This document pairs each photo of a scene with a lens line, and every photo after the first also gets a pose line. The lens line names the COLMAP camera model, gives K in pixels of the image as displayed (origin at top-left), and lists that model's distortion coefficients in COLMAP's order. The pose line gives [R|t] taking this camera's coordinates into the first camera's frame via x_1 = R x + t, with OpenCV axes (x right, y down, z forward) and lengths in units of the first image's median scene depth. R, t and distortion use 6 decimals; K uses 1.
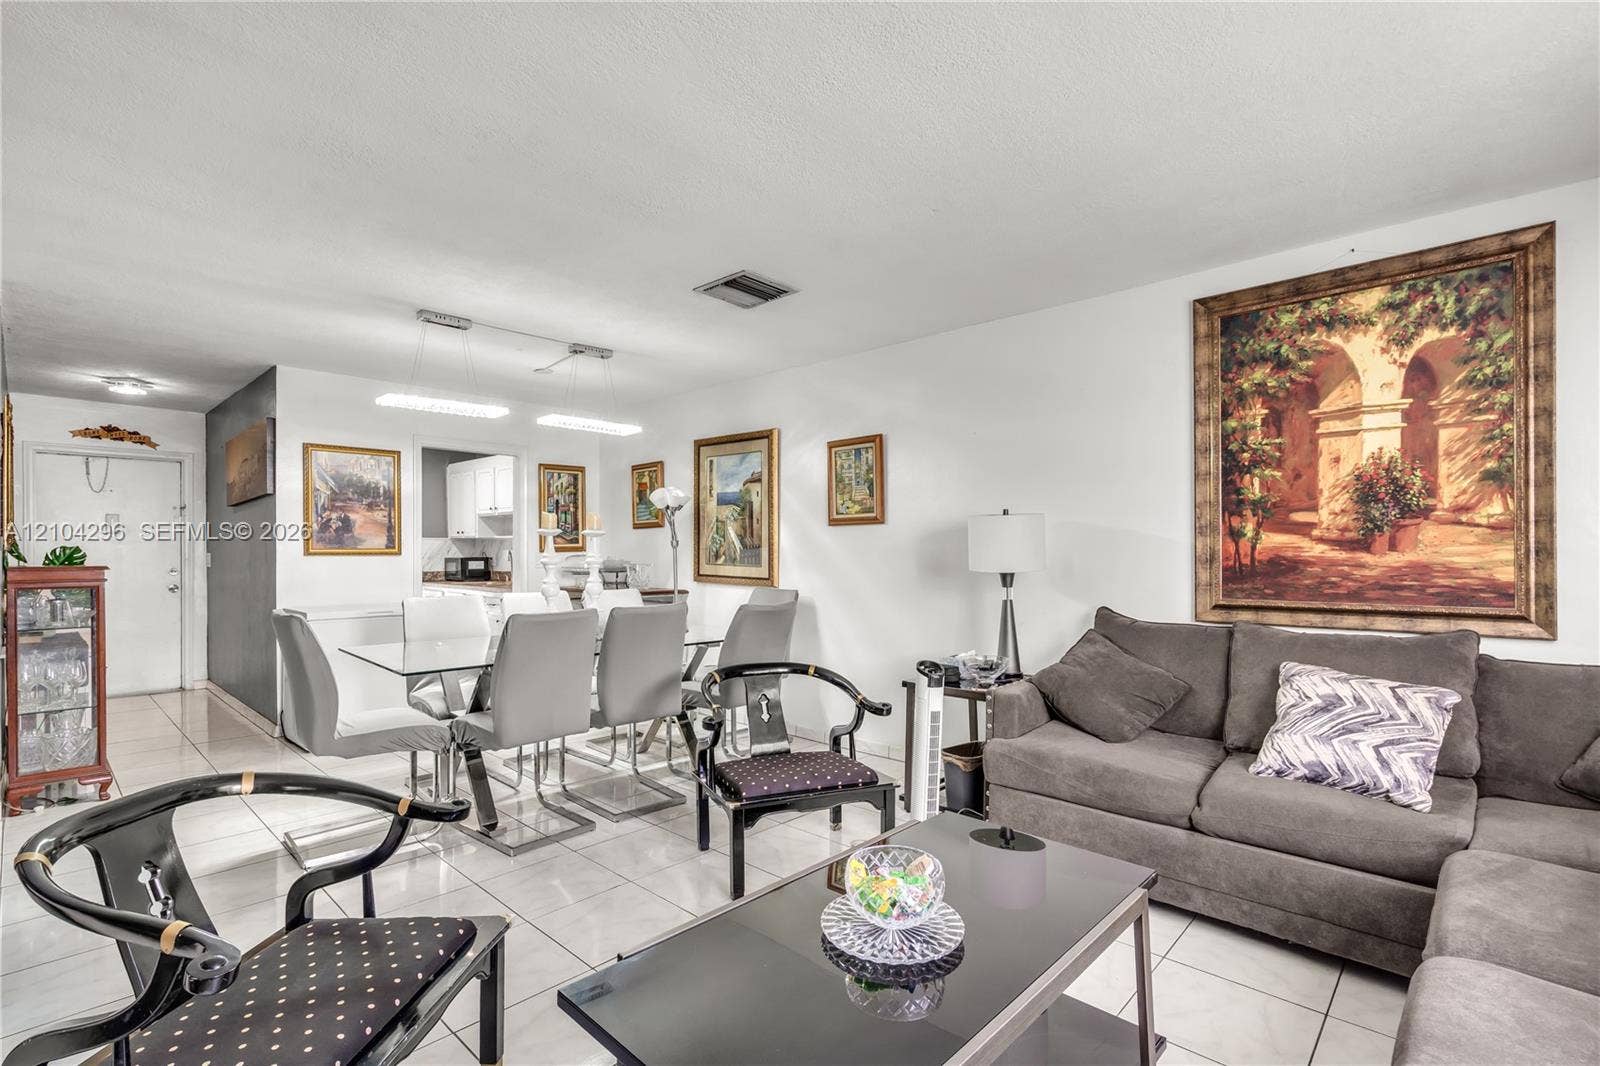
lens RADIAL K [[745.8, 0, 800.8], [0, 745.8, 552.5], [0, 0, 1]] dist [0.000242, 0.000011]
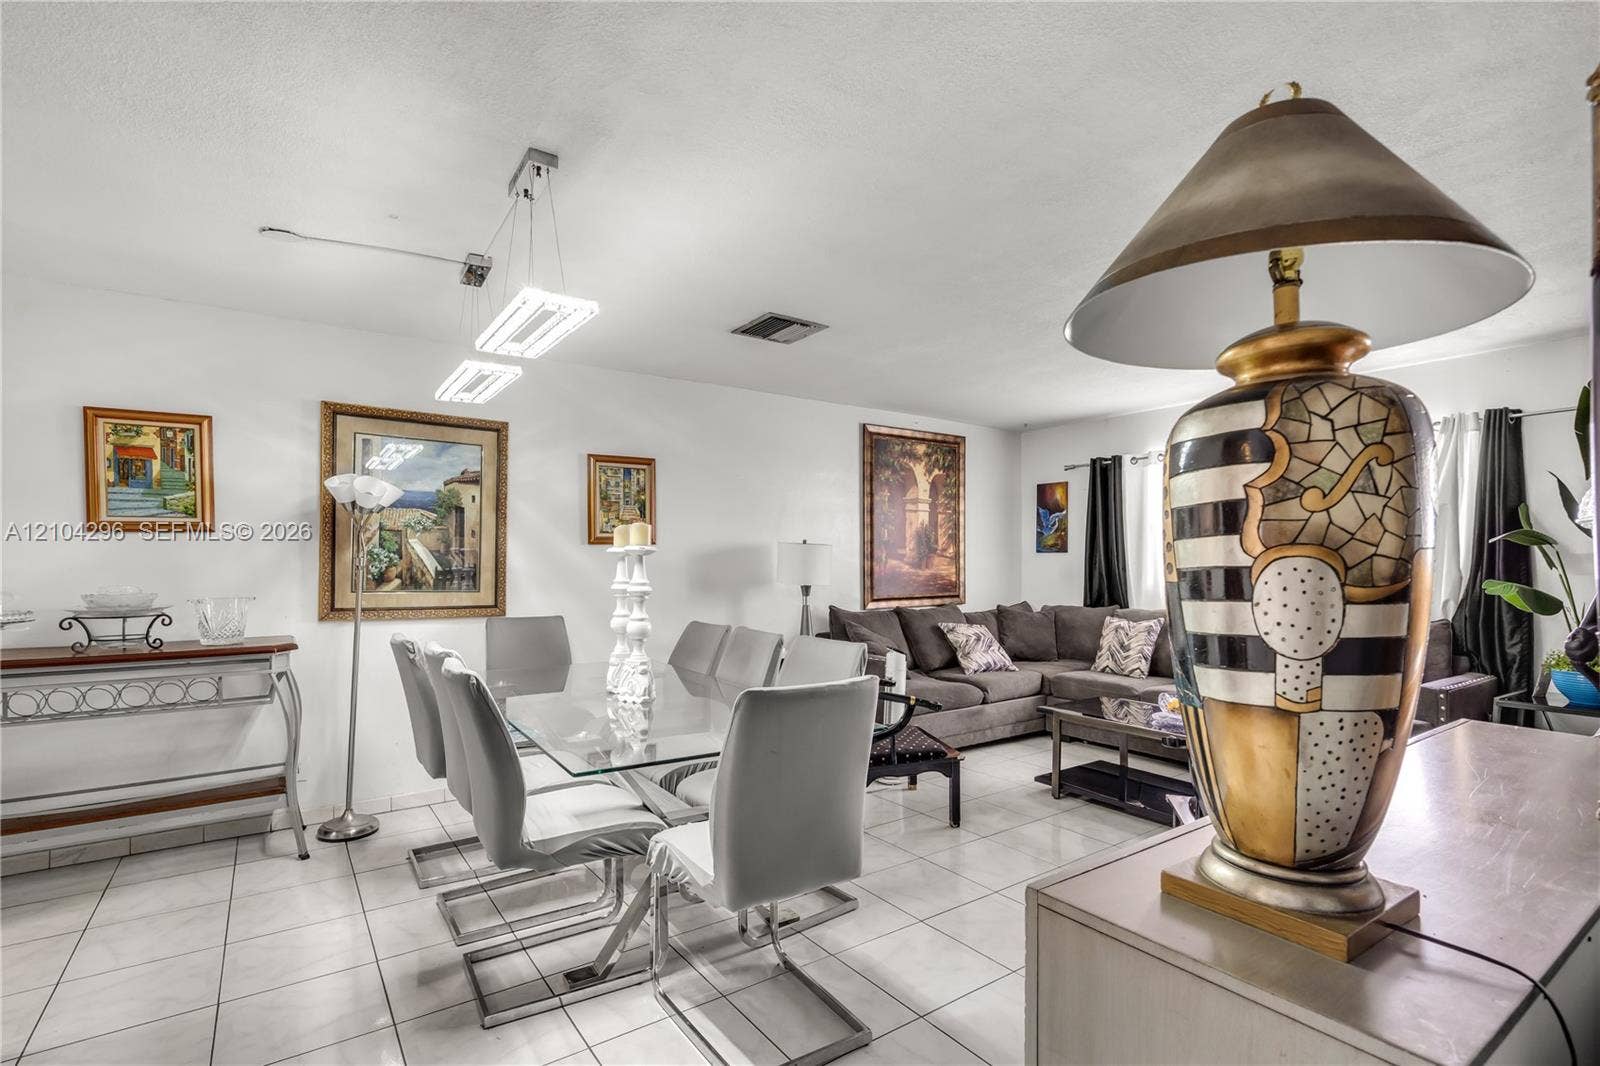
lens RADIAL K [[745.8, 0, 800.8], [0, 745.8, 552.5], [0, 0, 1]] dist [0.000242, 0.000011]
pose [[0.196515, 0.008137, 0.980467, -1.088435], [-0.001389, 0.999967, -0.008020, -0.023891], [-0.980500, 0.000214, 0.196519, 0.735449]]
